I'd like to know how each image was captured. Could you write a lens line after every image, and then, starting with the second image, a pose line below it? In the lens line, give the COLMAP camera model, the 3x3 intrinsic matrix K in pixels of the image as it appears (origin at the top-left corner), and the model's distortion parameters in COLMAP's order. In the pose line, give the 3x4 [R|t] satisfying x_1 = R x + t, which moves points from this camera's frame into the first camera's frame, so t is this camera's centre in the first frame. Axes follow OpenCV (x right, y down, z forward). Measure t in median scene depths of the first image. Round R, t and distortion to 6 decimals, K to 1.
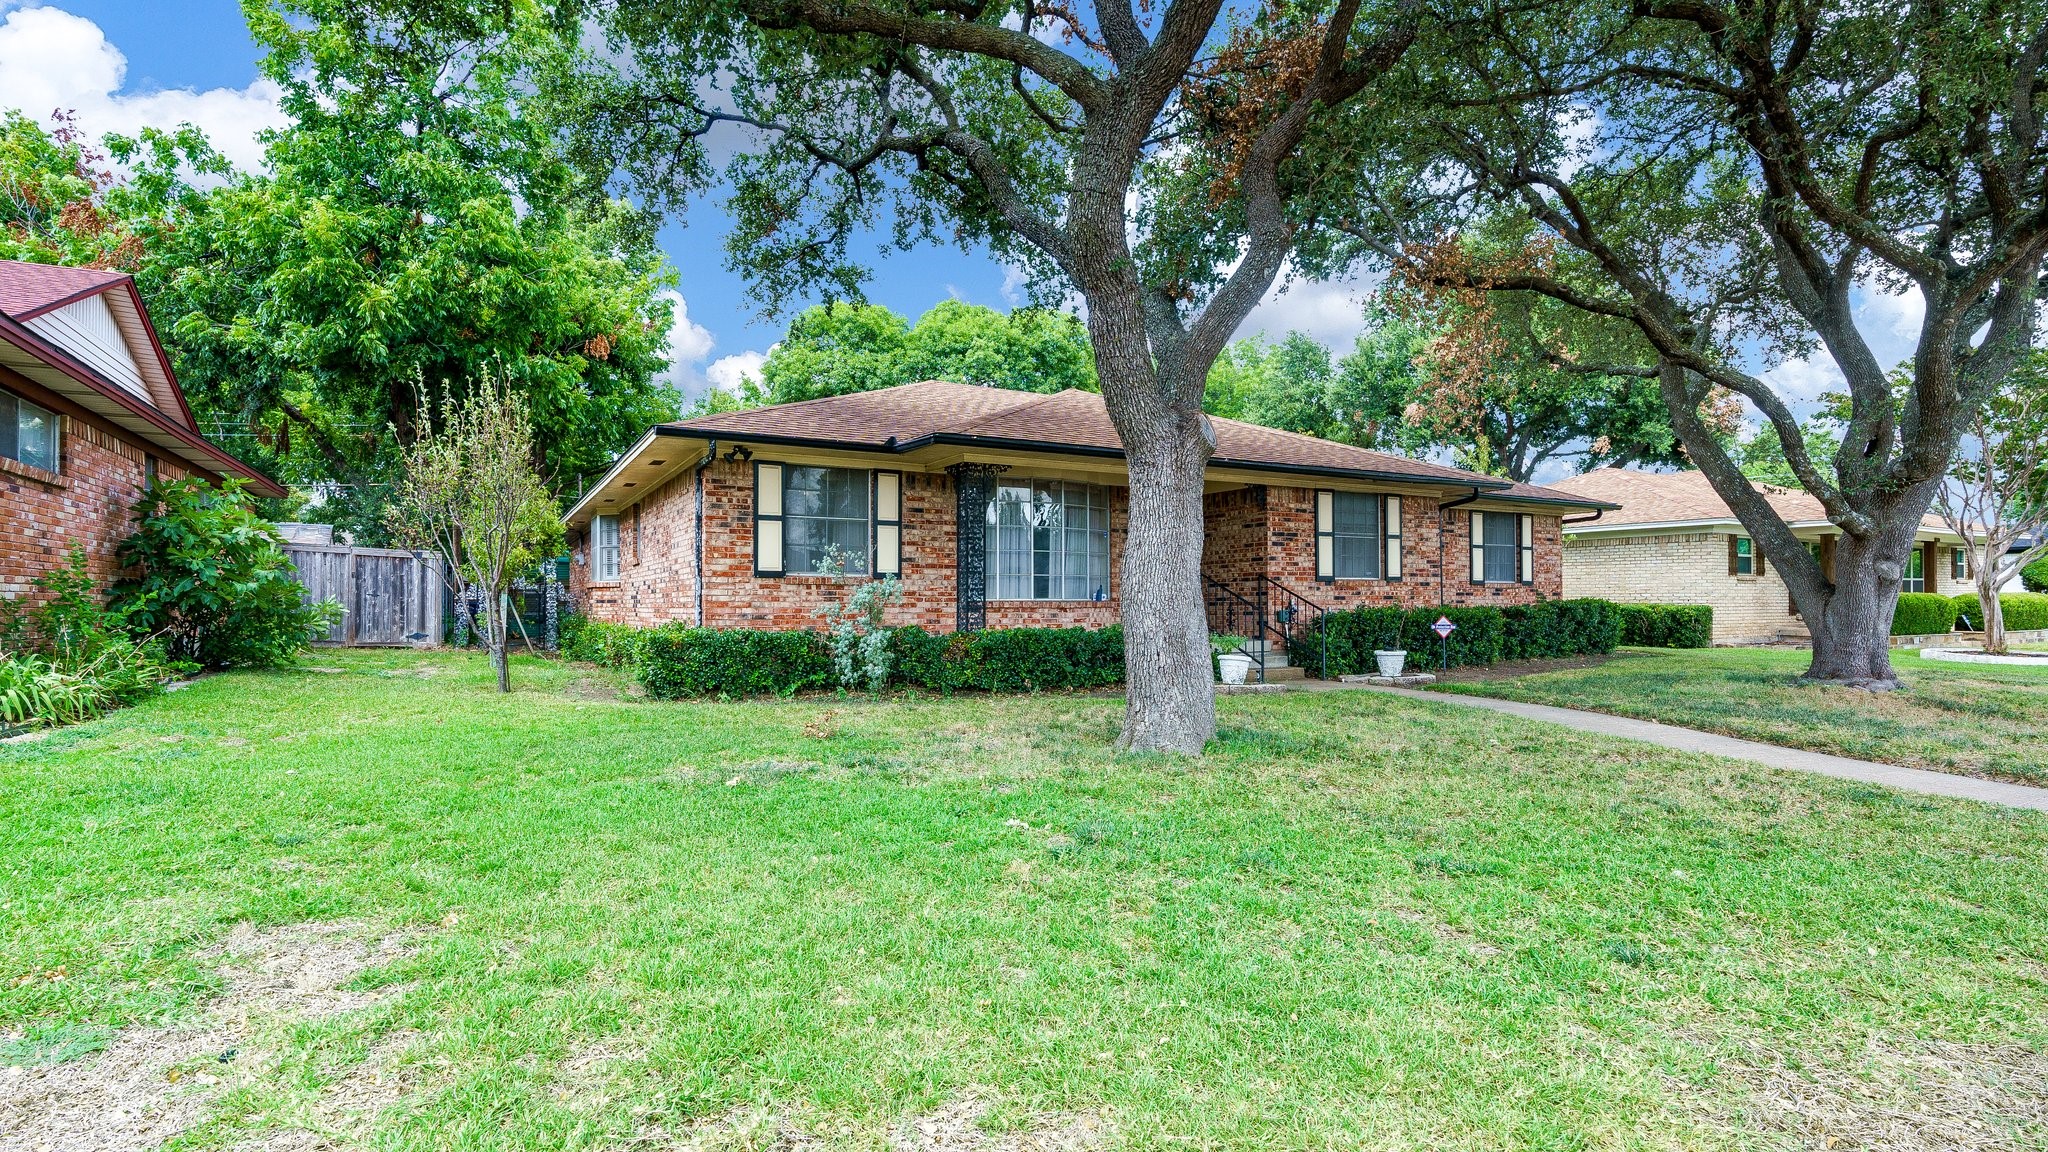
lens RADIAL K [[894.6, 0, 1024.0], [0, 894.6, 576.0], [0, 0, 1]] dist [-0.002233, -0.000317]
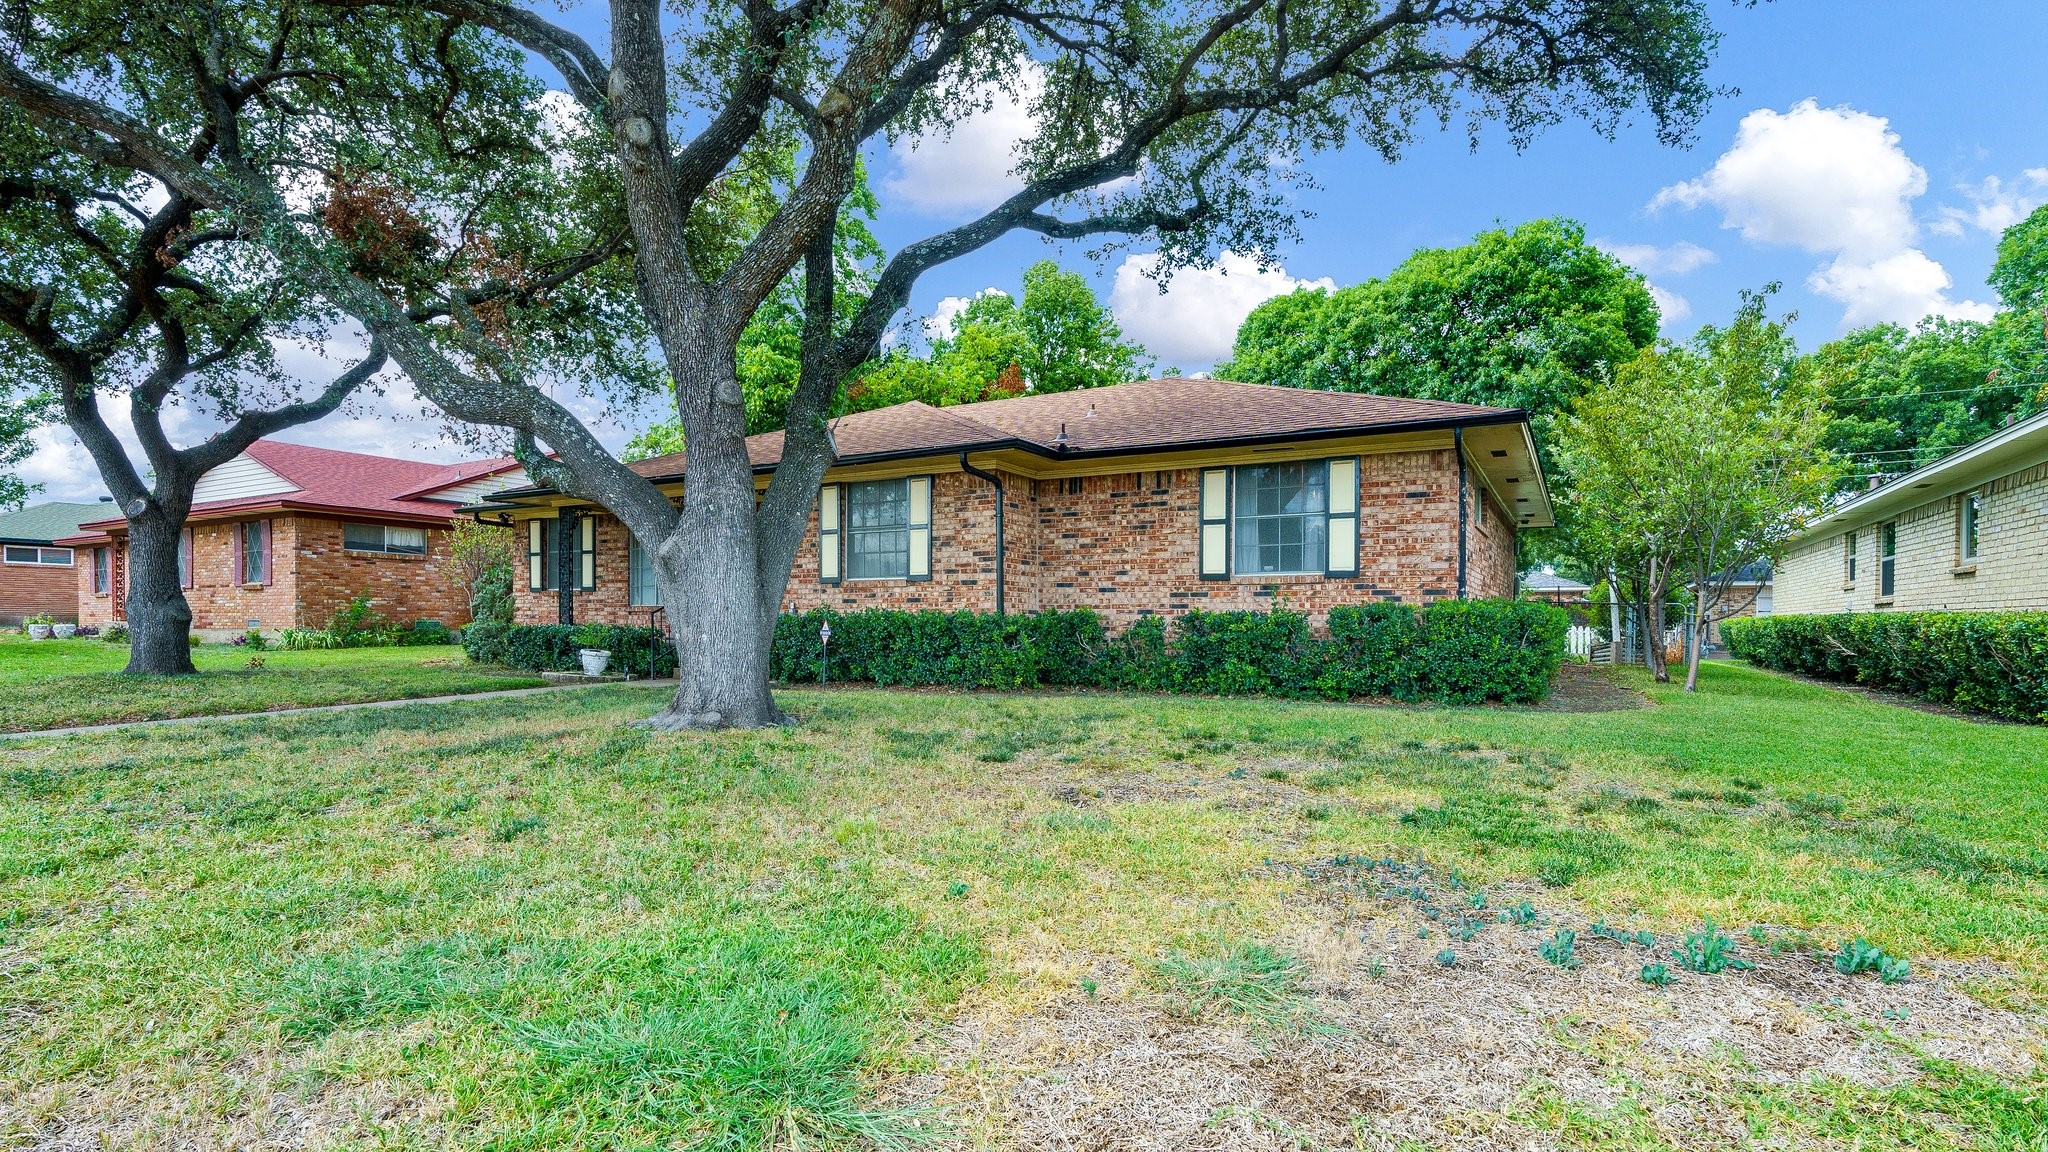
lens RADIAL K [[939.7, 0, 1031.1], [0, 939.7, 616.1], [0, 0, 1]] dist [-0.001224, -0.000048]
pose [[0.559567, -0.000616, -0.828785, 1.280603], [0.017059, 0.999796, 0.010775, 0.033704], [0.828610, -0.020167, 0.559463, 0.640156]]
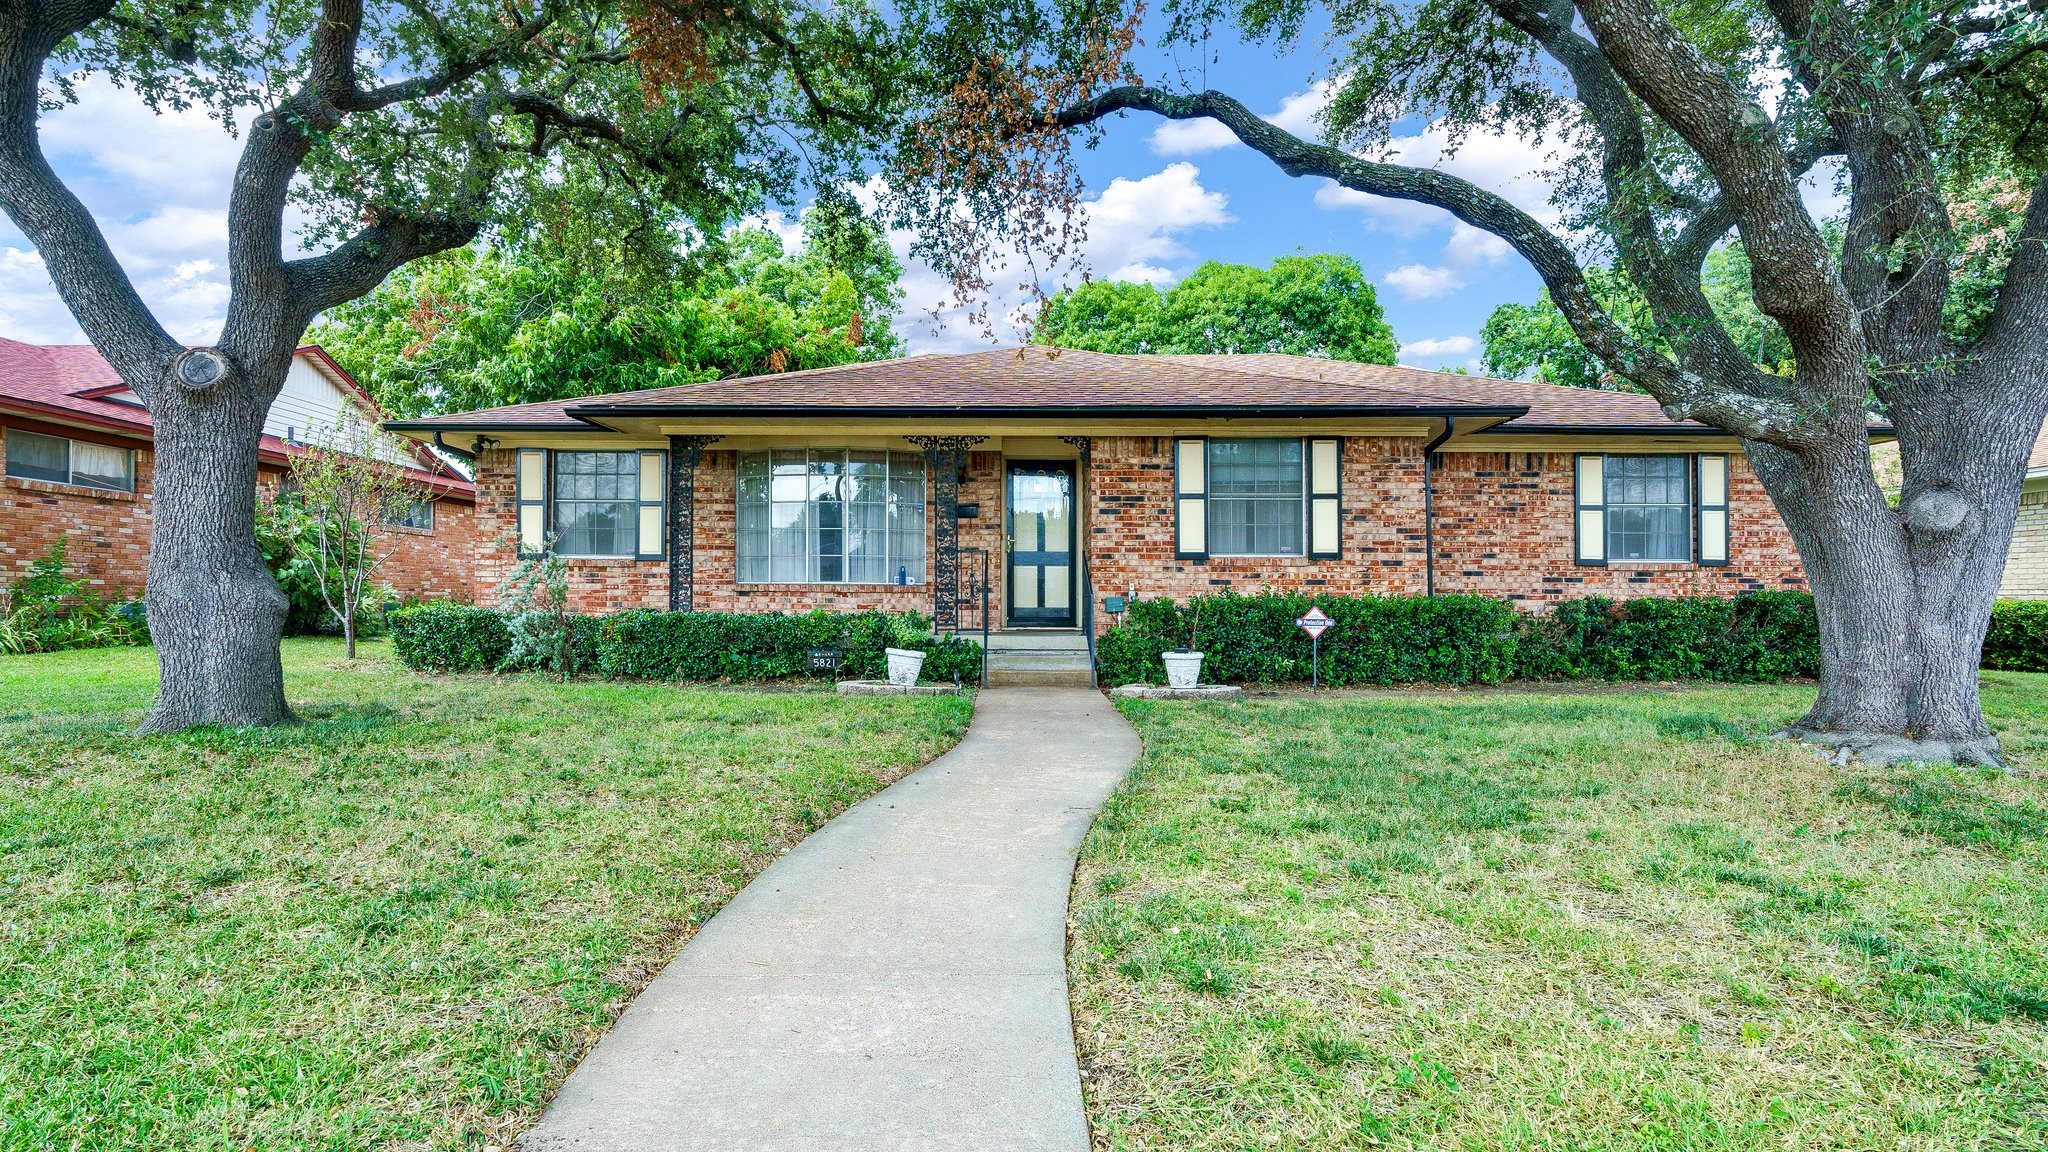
lens RADIAL K [[932.6, 0, 1024.0], [0, 932.6, 576.0], [0, 0, 1]] dist [-0.001097, -0.000102]
pose [[0.880213, -0.005518, -0.474547, 0.593840], [0.005480, 0.999984, -0.001462, 0.020401], [0.474547, -0.001314, 0.880229, 0.253268]]
